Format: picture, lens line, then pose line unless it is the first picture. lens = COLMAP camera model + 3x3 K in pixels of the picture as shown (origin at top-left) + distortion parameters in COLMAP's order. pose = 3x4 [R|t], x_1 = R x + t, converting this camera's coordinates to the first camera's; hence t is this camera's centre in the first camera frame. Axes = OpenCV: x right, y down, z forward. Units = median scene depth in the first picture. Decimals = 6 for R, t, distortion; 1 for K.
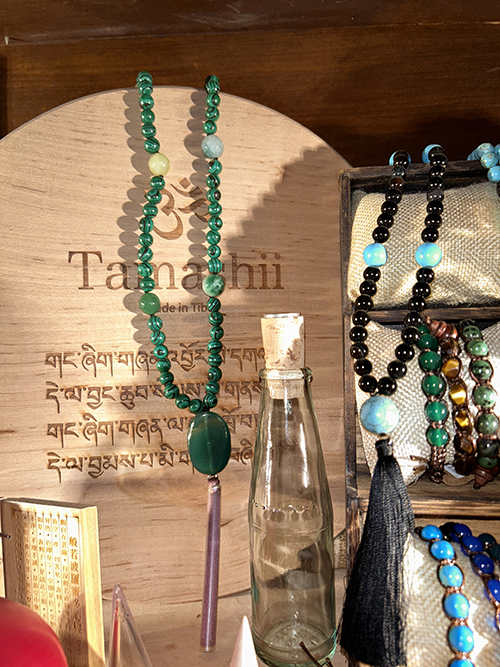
lens RADIAL K [[528.7, 0, 250.0], [0, 528.7, 333.5], [0, 0, 1]] dist [-0.005294, -0.058021]
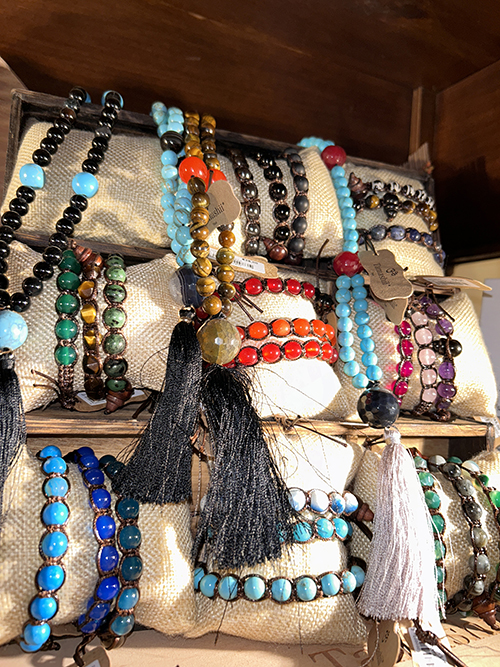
lens RADIAL K [[528.7, 0, 250.0], [0, 528.7, 333.5], [0, 0, 1]] dist [-0.005294, -0.058021]
pose [[0.873122, 0.091377, 0.478862, 0.177157], [-0.086115, 0.995739, -0.032993, 0.155441], [-0.479836, -0.012431, 0.877270, -0.034869]]
